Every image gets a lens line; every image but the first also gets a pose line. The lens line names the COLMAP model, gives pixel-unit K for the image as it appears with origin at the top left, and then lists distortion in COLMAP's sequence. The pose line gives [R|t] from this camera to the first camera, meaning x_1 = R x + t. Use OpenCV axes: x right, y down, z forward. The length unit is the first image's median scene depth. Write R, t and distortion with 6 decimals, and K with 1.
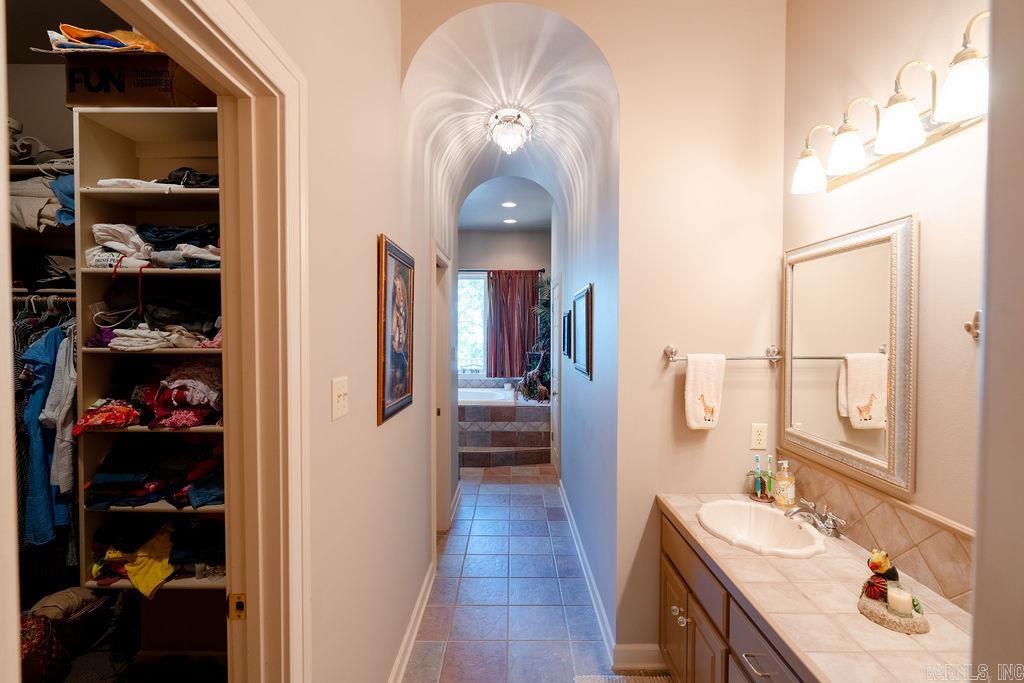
lens RADIAL K [[460.5, 0, 512.7], [0, 460.5, 343.4], [0, 0, 1]] dist [-0.013228, 0.006616]
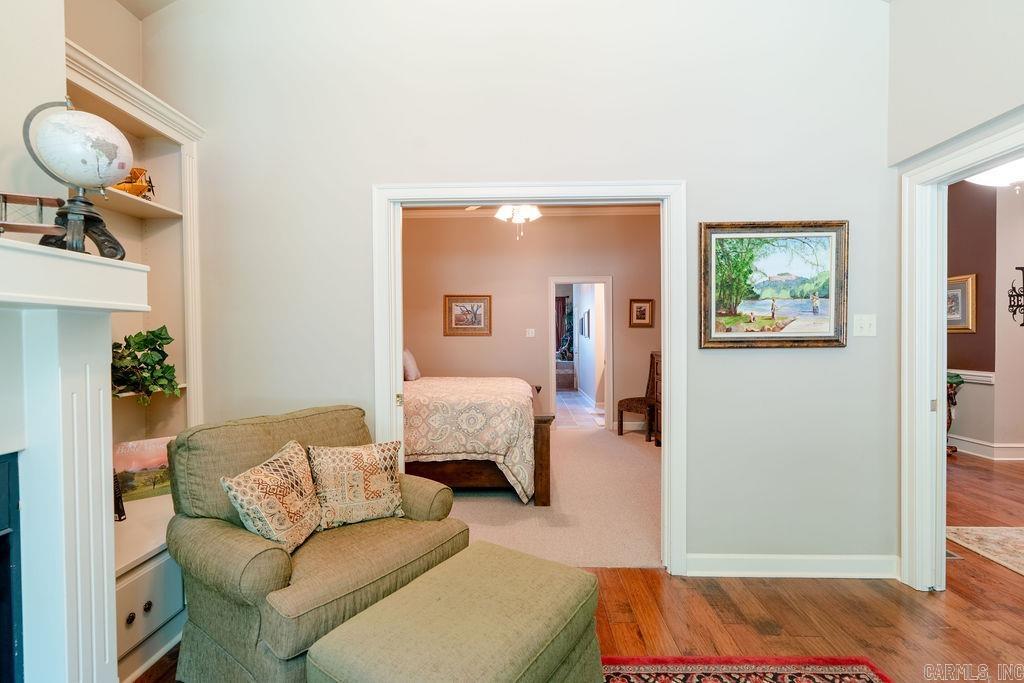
lens RADIAL K [[460.5, 0, 512.7], [0, 460.5, 343.4], [0, 0, 1]] dist [-0.013228, 0.006616]
pose [[0.999658, -0.009282, -0.024468, -0.139766], [0.008892, 0.999833, -0.015995, 0.077121], [0.024613, 0.015772, 0.999573, -1.083929]]
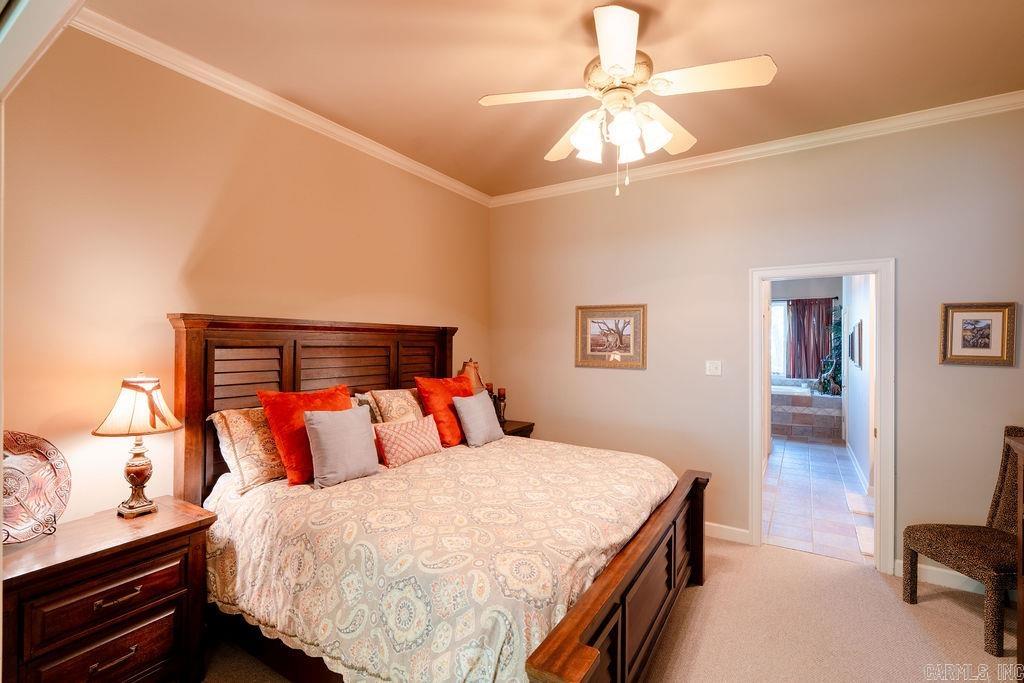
lens RADIAL K [[460.5, 0, 512.7], [0, 460.5, 343.4], [0, 0, 1]] dist [-0.013228, 0.006616]
pose [[0.845524, 0.002469, -0.533932, -0.018671], [-0.018264, 0.999538, -0.024301, 0.020963], [0.533626, 0.030299, 0.845178, -0.661495]]
